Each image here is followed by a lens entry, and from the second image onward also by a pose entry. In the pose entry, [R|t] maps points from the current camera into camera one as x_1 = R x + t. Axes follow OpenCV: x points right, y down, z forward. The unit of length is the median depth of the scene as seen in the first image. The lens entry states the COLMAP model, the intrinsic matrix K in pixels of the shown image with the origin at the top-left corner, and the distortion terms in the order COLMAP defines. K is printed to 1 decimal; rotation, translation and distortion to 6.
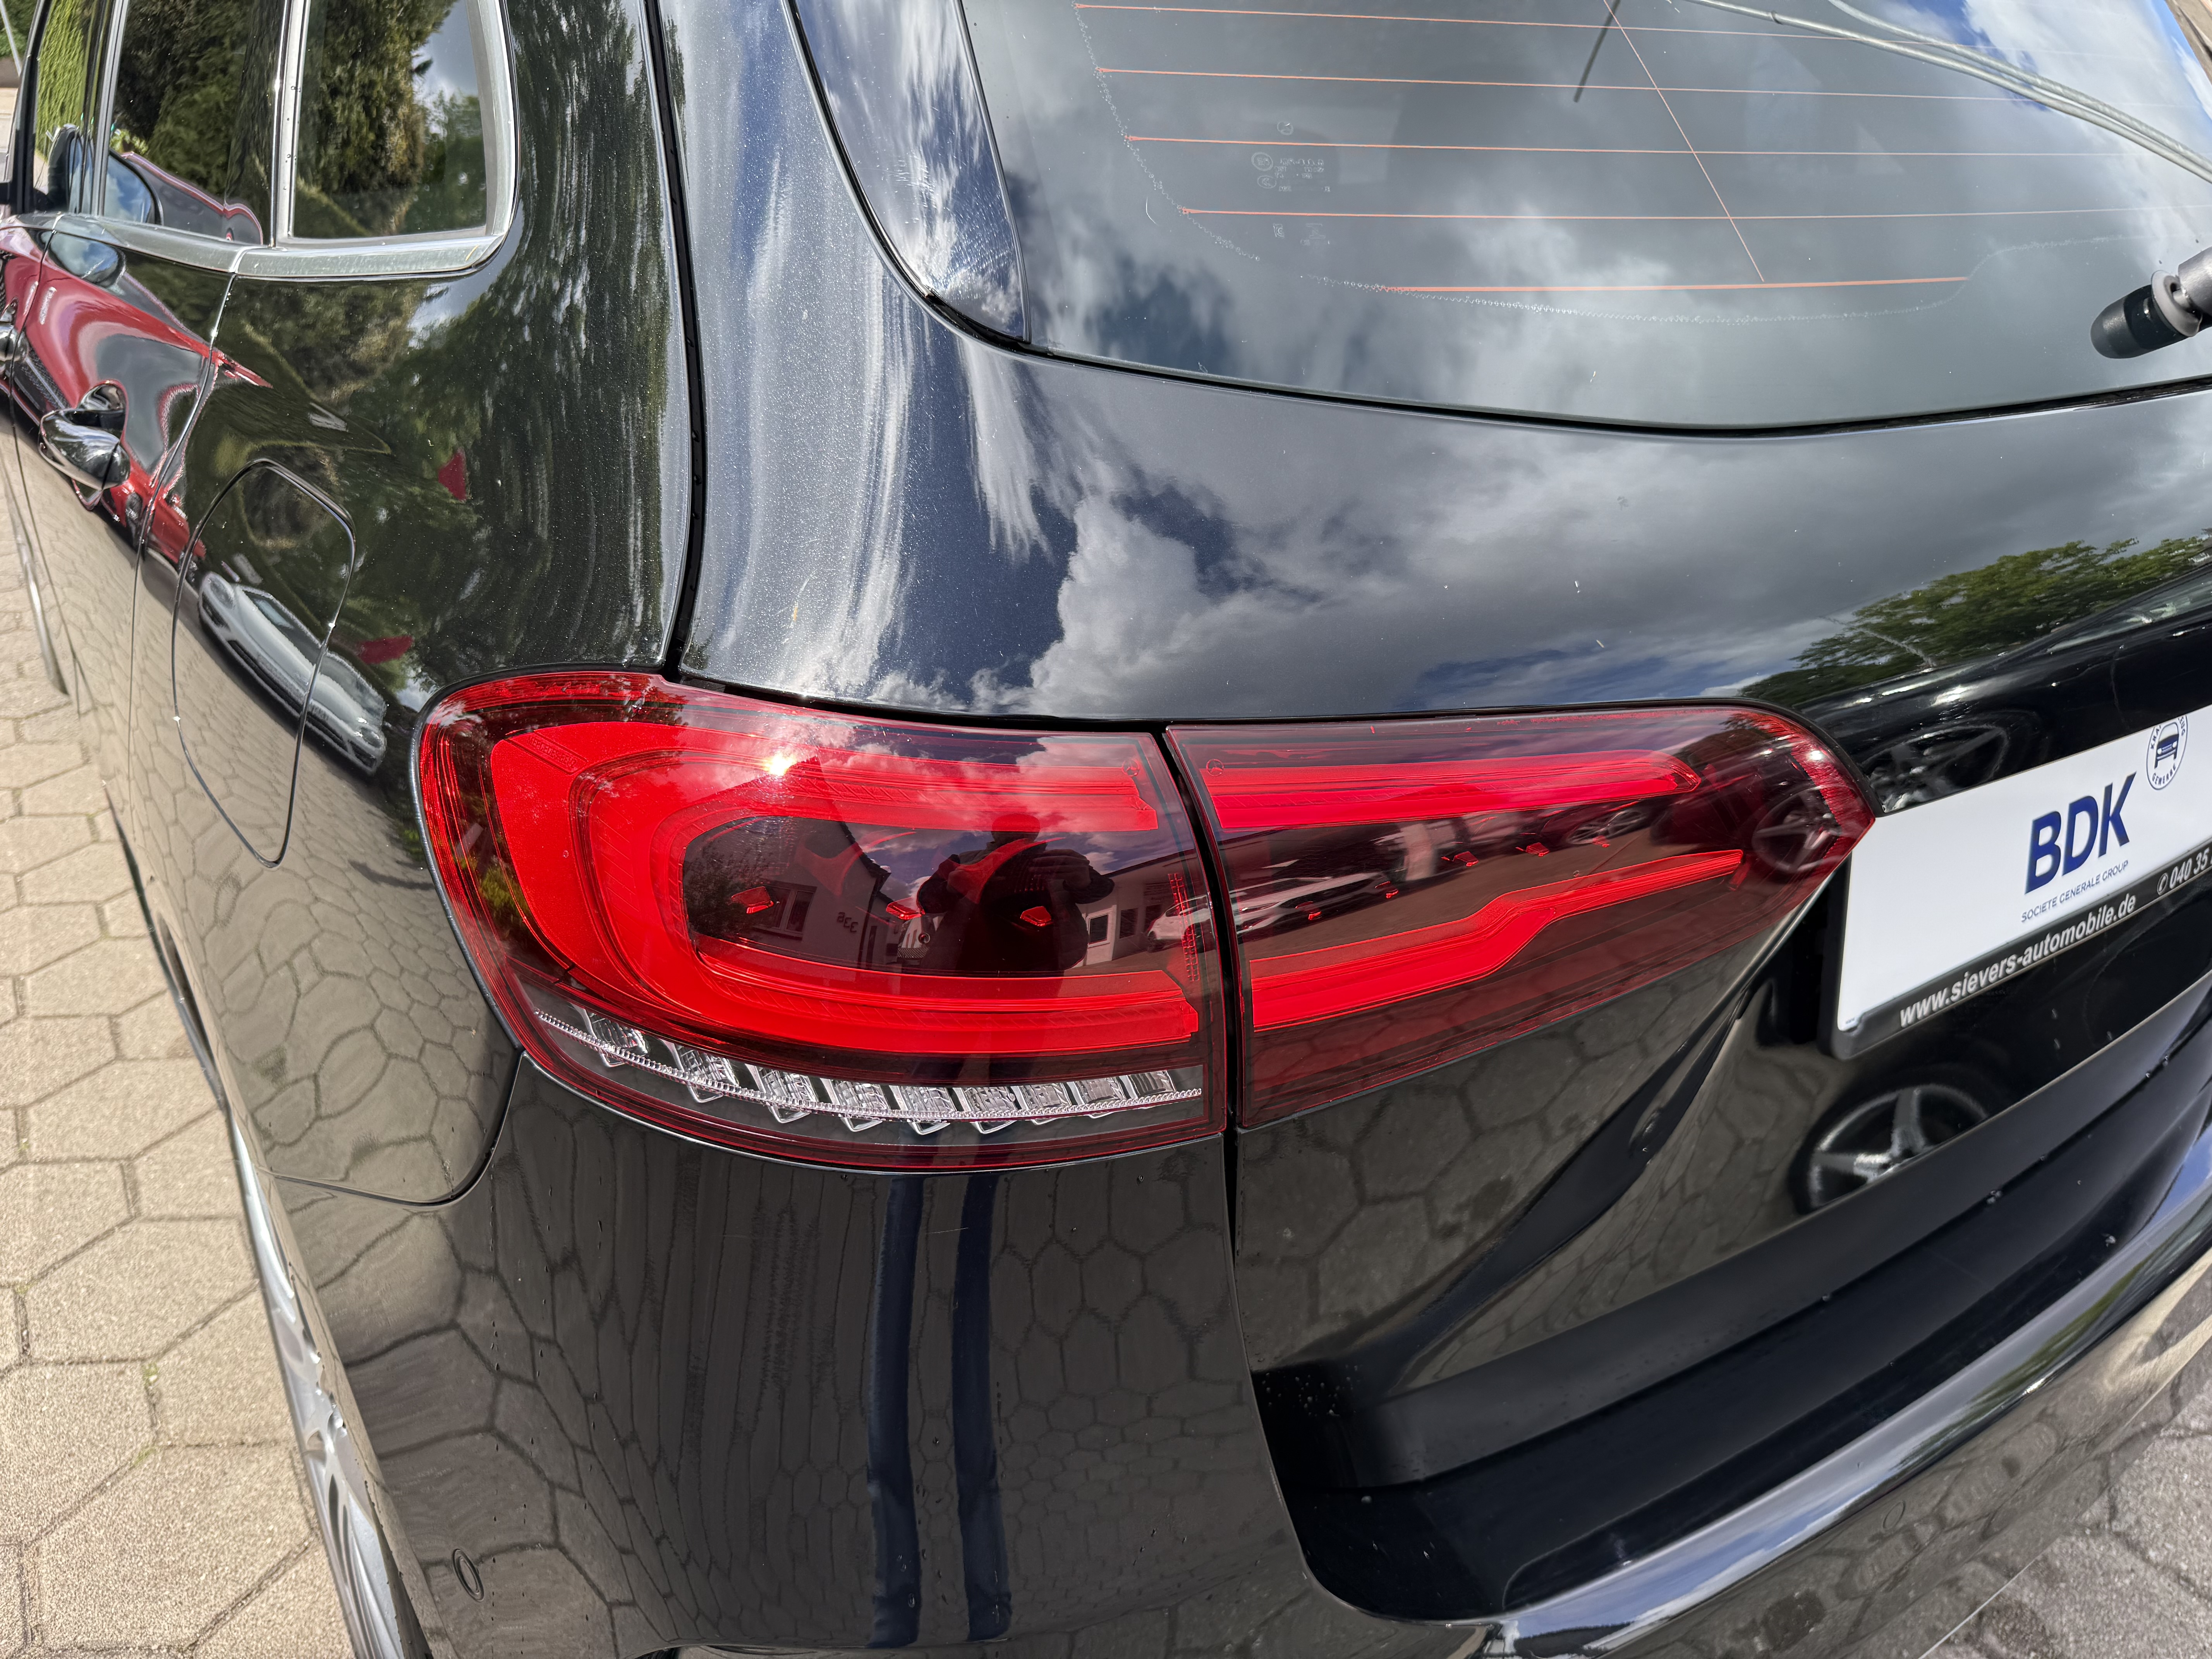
lens RADIAL K [[1575.5, 0, 1084.5], [0, 1575.5, 799.9], [0, 0, 1]] dist [0.013485, -0.015445]
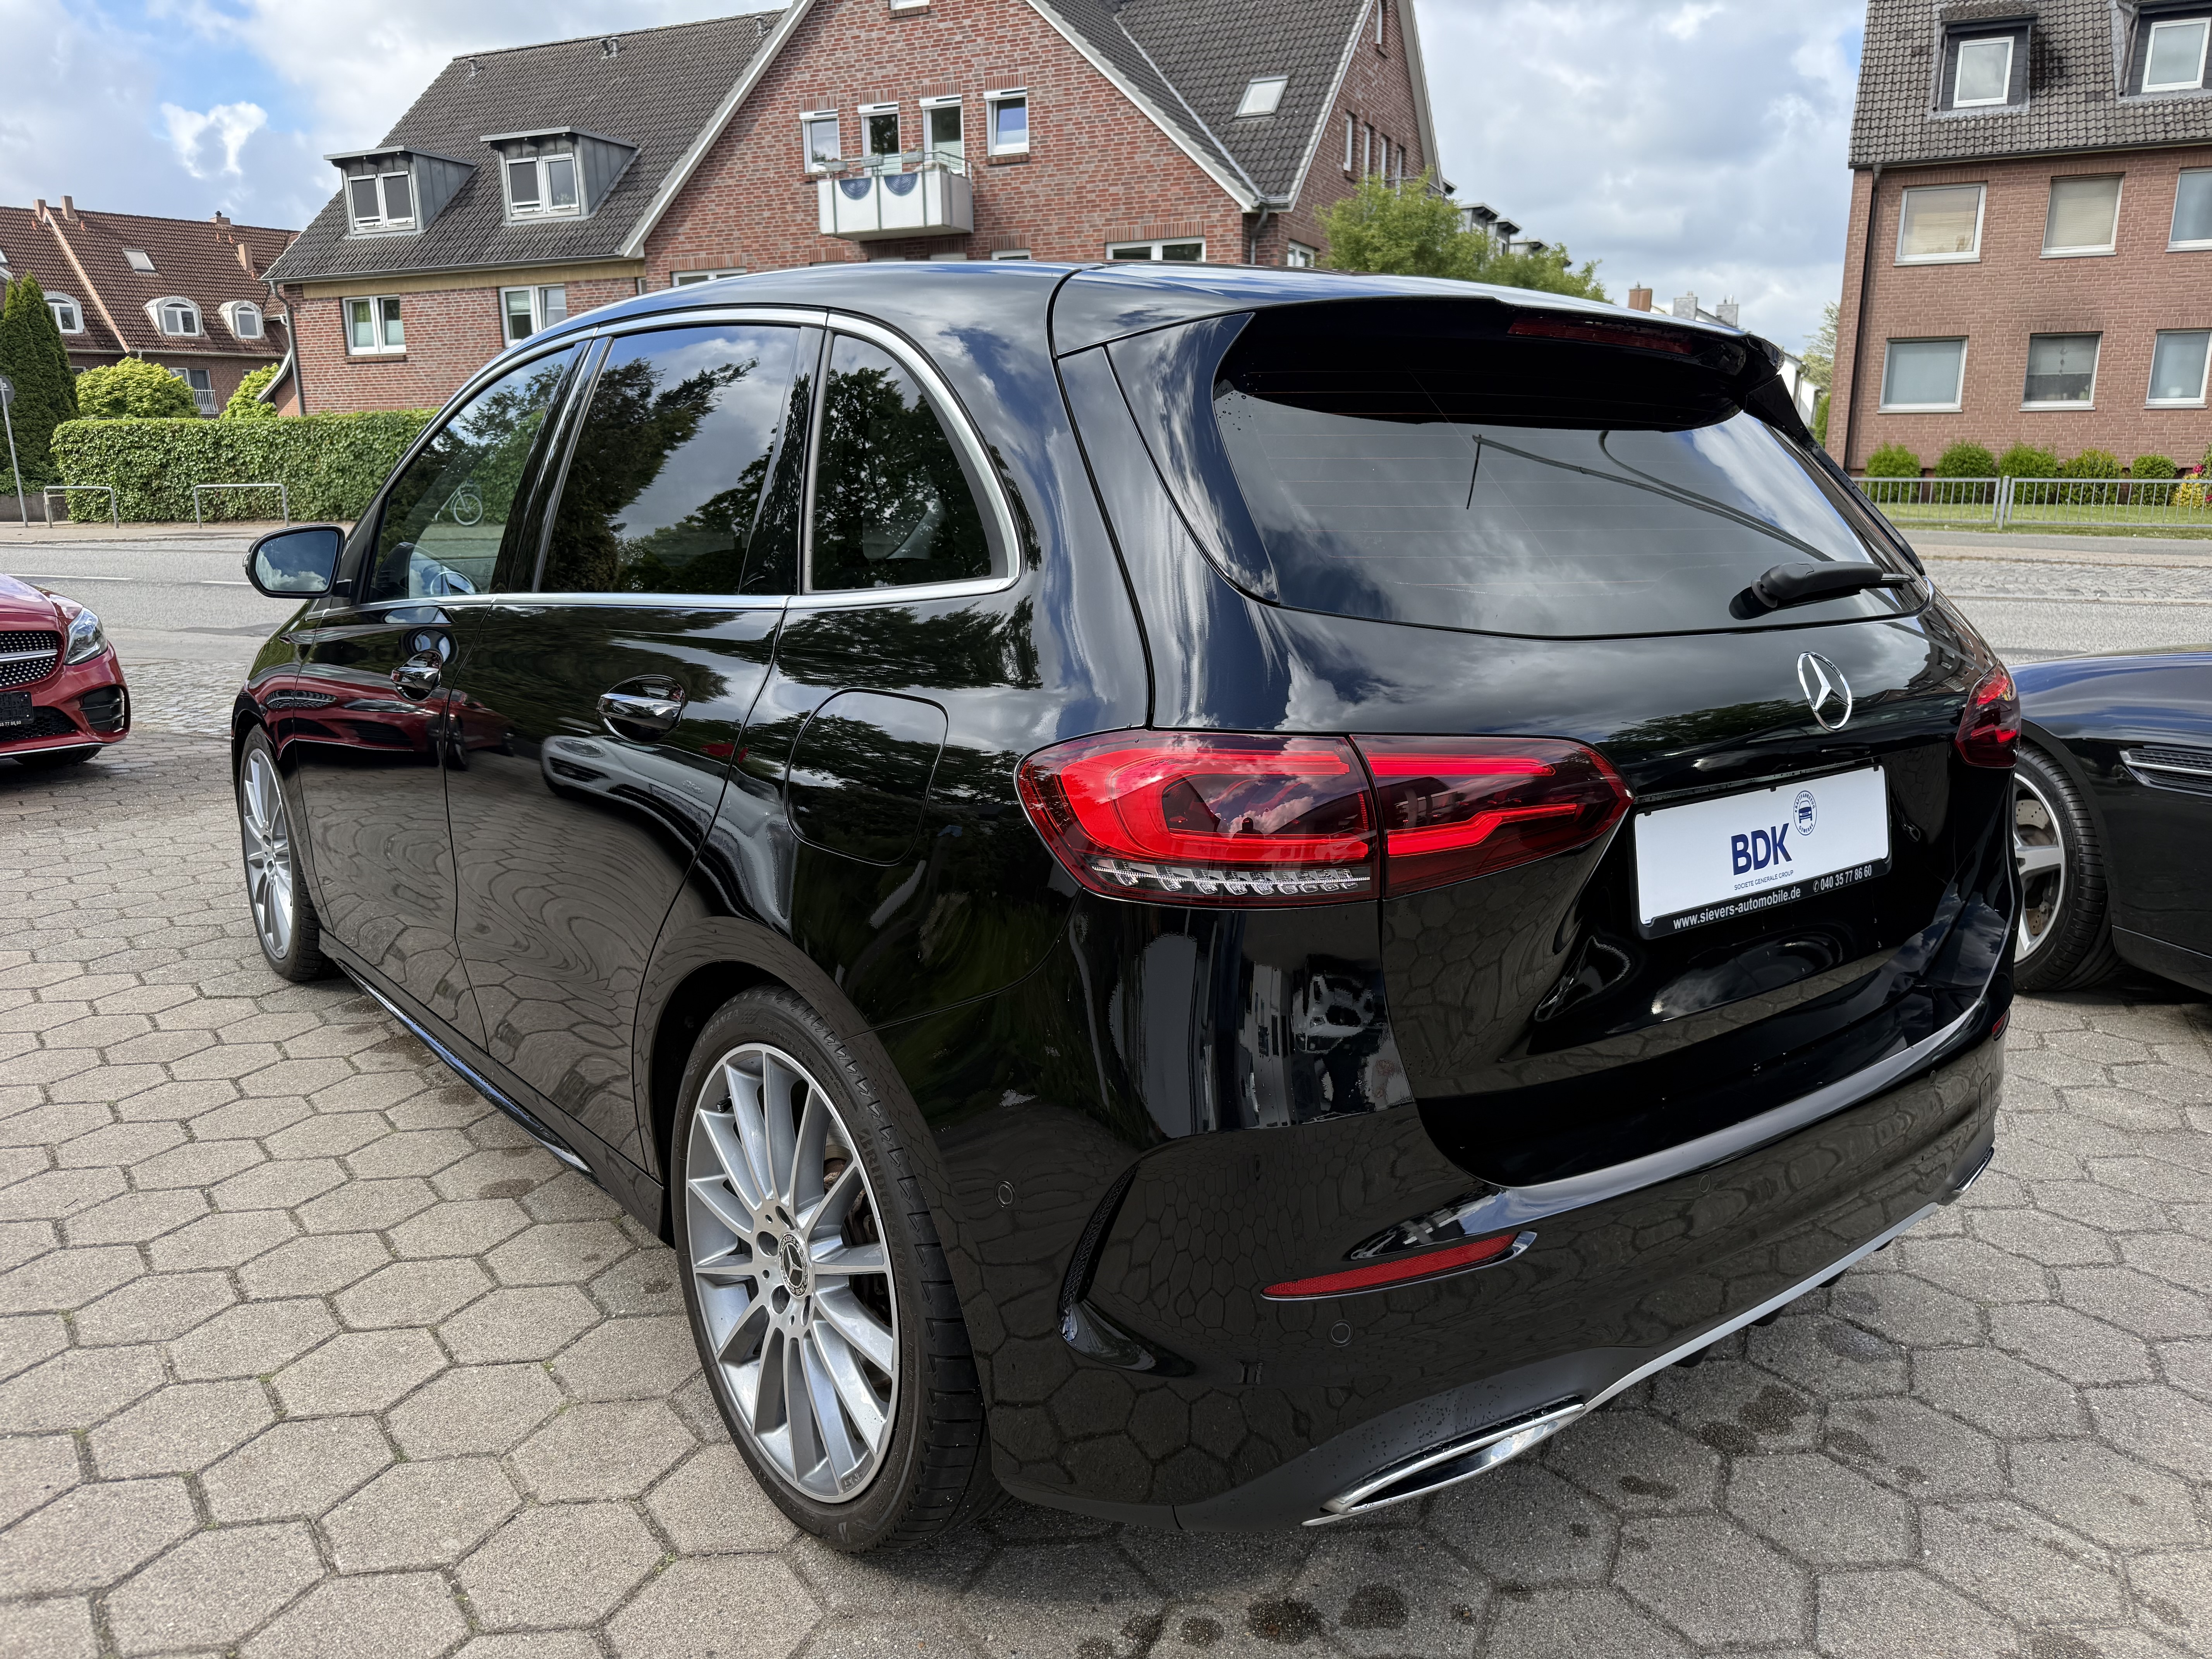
lens RADIAL K [[1575.5, 0, 1101.6], [0, 1575.5, 829.0], [0, 0, 1]] dist [0.013485, -0.015445]
pose [[0.998273, -0.023992, 0.053623, -0.295466], [0.035103, 0.975539, -0.217005, 0.390234], [-0.047105, 0.218513, 0.974697, -0.880952]]
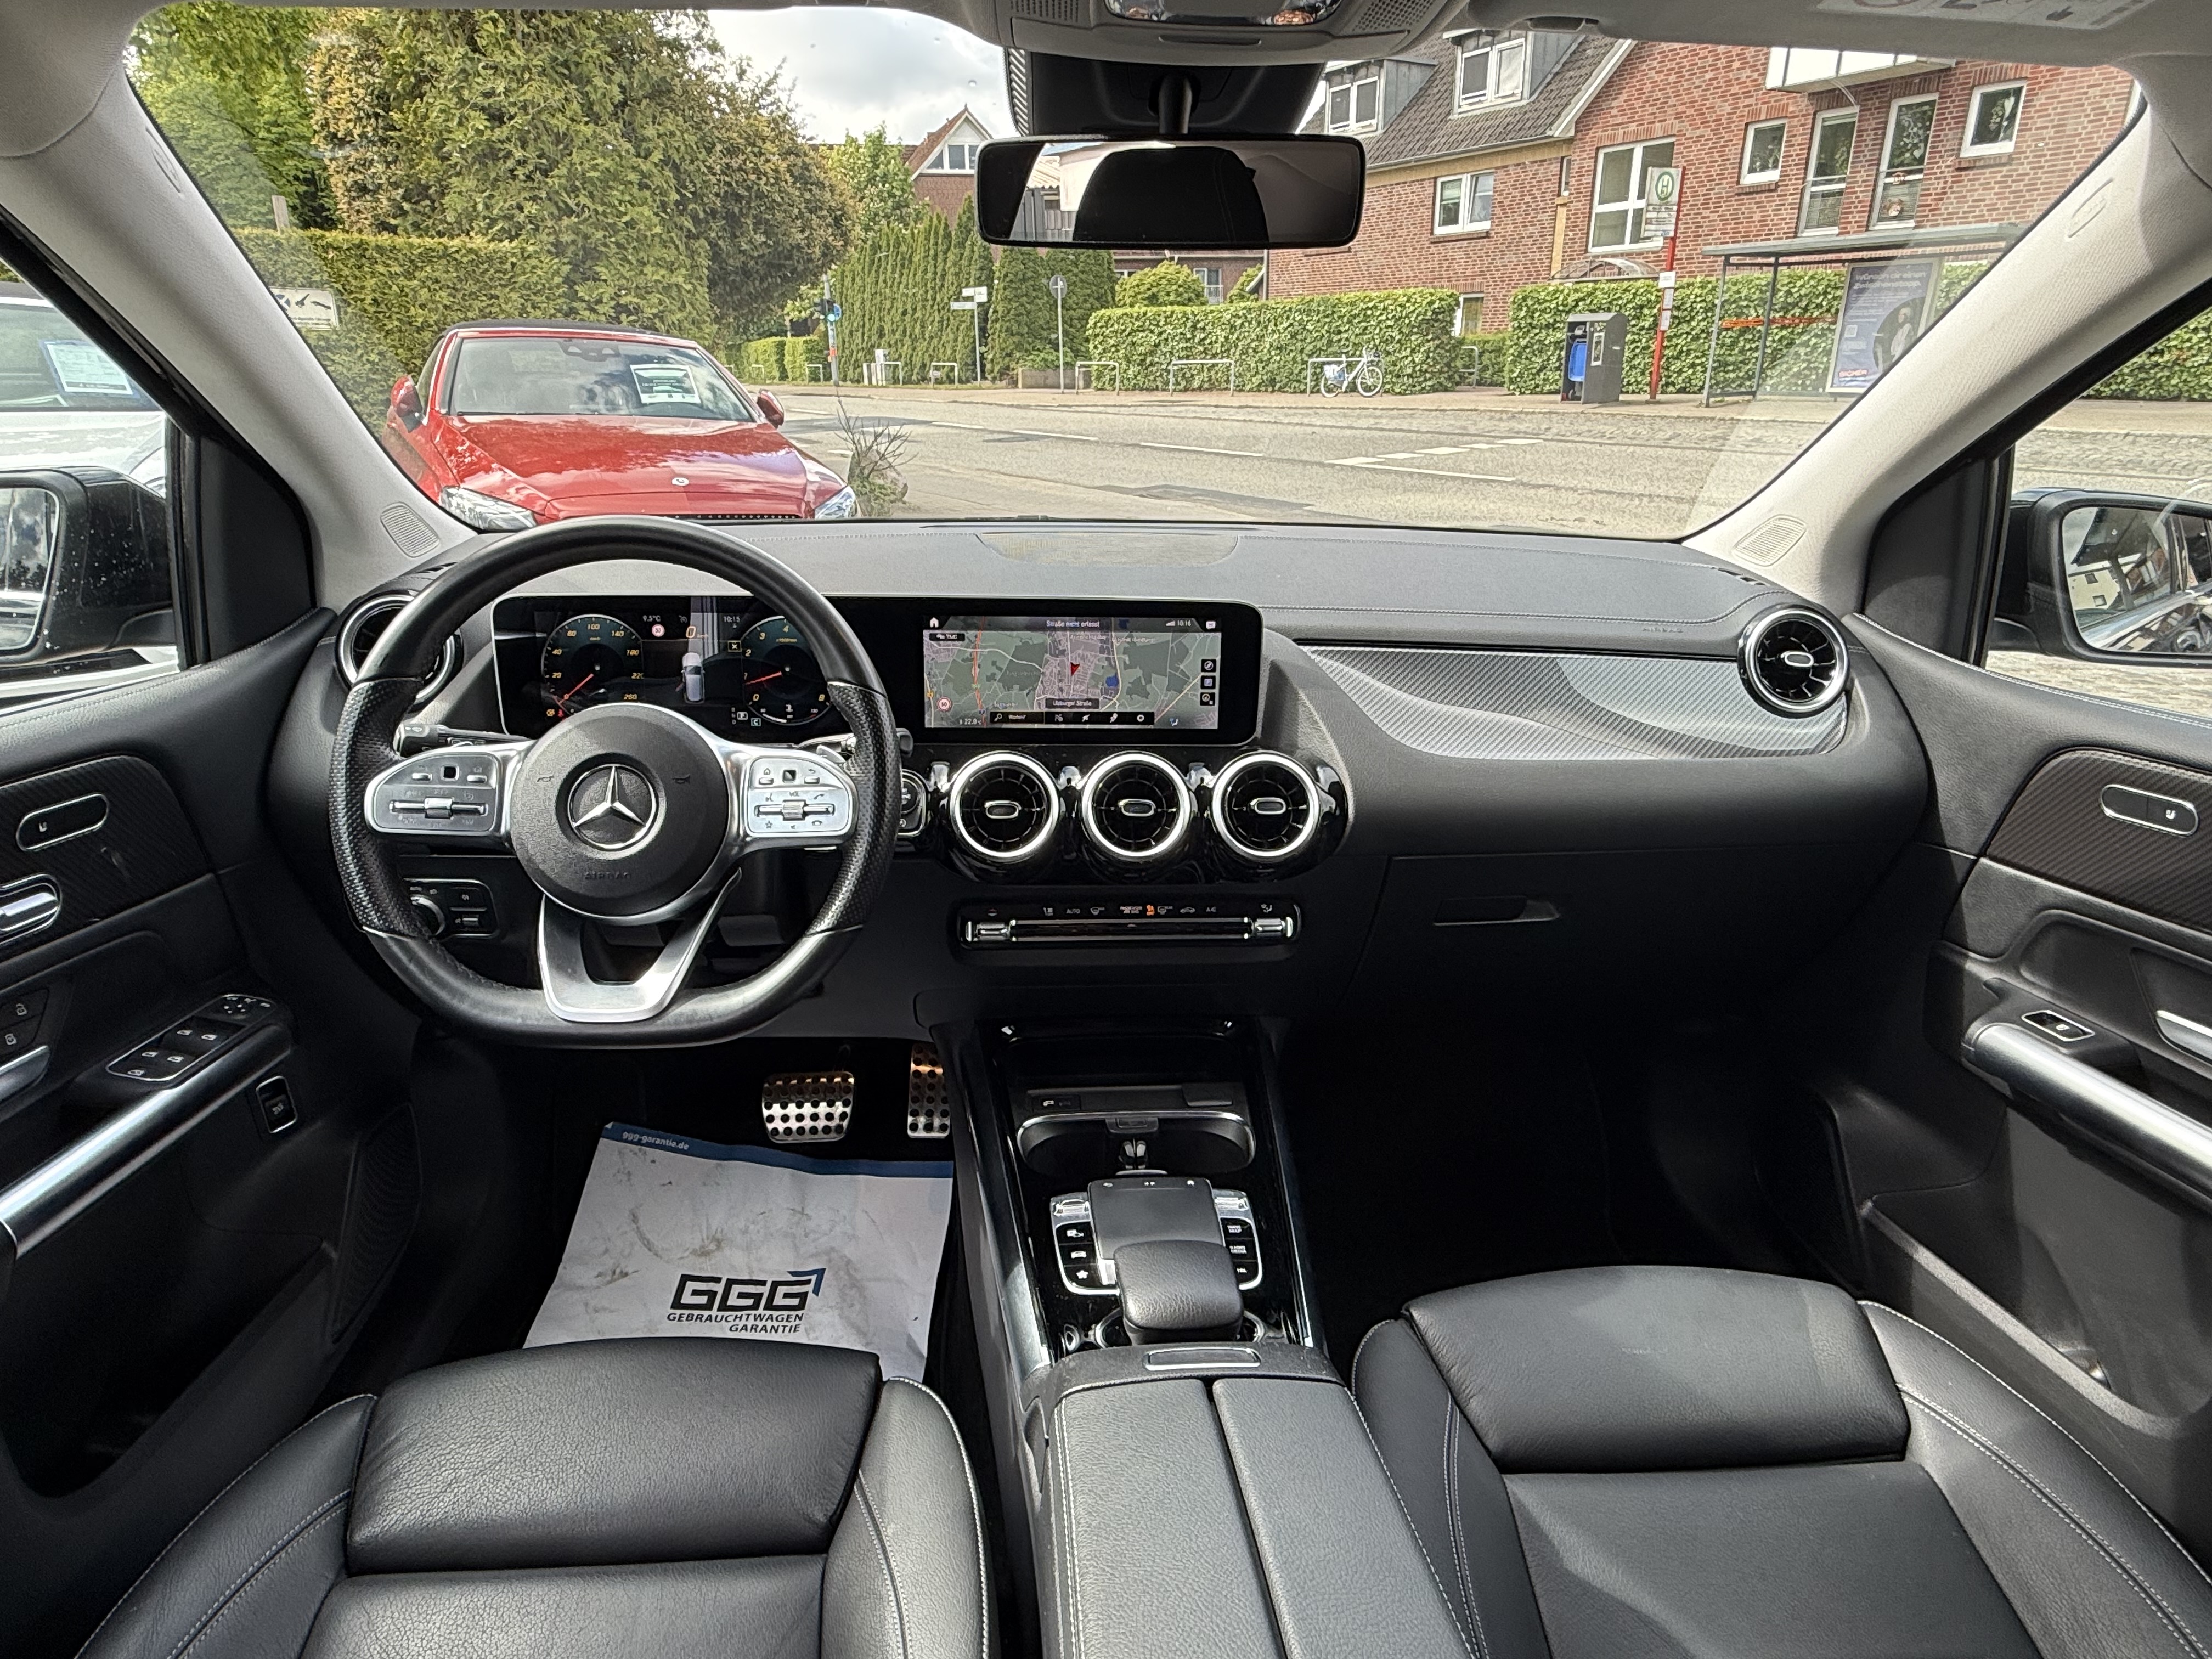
lens RADIAL K [[1275.7, 0, 1084.3], [0, 1275.7, 826.0], [0, 0, 1]] dist [0.003077, -0.000165]
pose [[0.851490, 0.169053, -0.496373, -0.488025], [-0.212516, 0.976636, -0.031935, -0.994325], [0.479377, 0.132680, 0.867522, 2.111537]]
